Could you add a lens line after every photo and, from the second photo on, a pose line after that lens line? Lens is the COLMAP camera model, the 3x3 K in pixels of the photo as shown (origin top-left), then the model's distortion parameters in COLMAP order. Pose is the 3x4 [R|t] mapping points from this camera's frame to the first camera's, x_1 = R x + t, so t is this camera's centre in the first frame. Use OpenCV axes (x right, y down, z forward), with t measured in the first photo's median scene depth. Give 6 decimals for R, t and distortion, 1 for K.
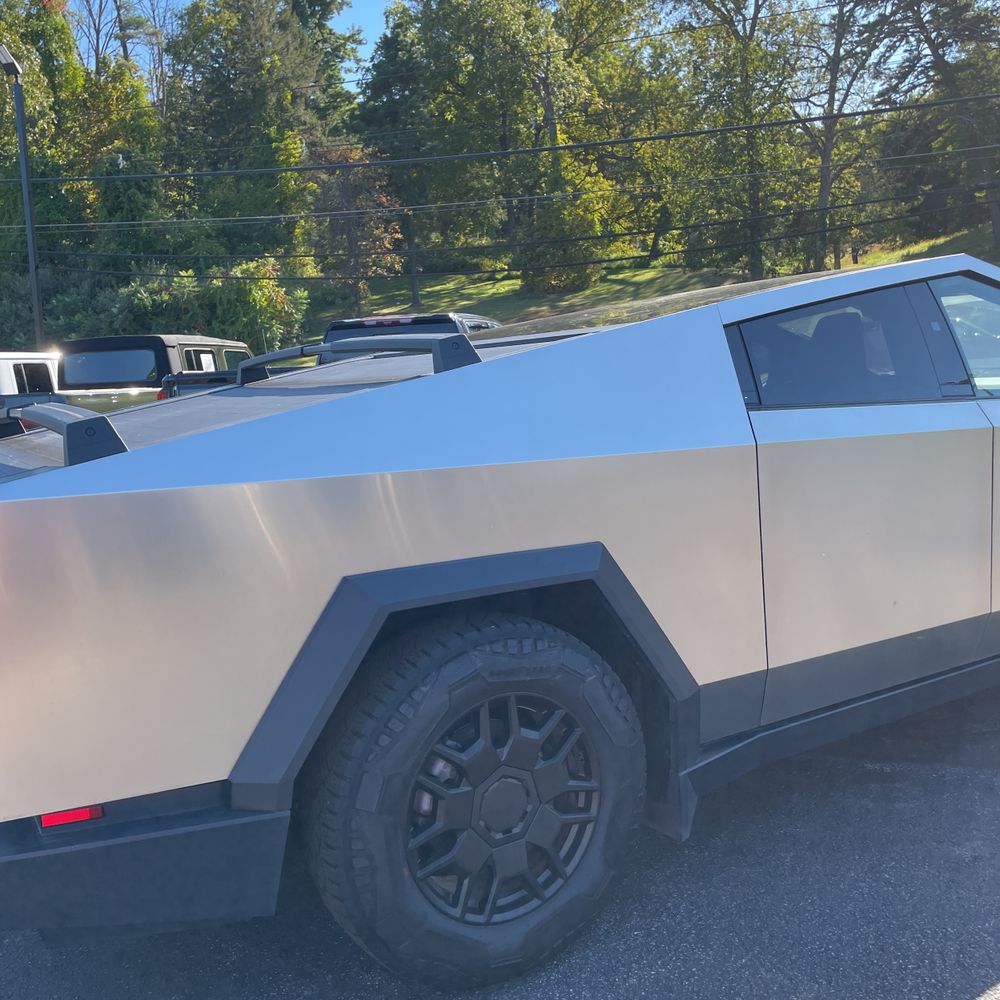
lens RADIAL K [[994.7, 0, 500.2], [0, 994.7, 498.3], [0, 0, 1]] dist [0.062804, 0.000000]
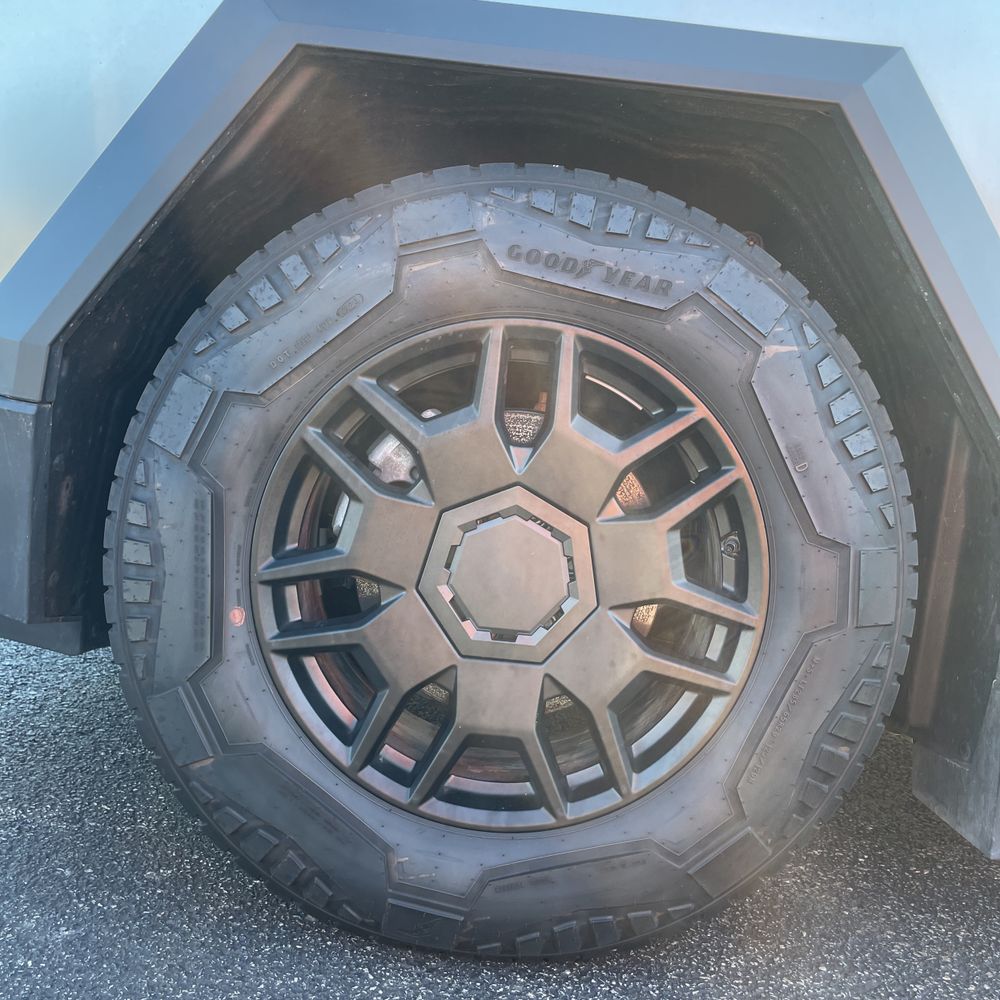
lens RADIAL K [[994.7, 0, 497.8], [0, 994.7, 500.5], [0, 0, 1]] dist [0.062804, 0.000000]
pose [[0.832874, 0.173136, -0.525685, 0.225707], [-0.206765, 0.978376, -0.005359, 0.273521], [0.513390, 0.113157, 0.850662, 0.605855]]
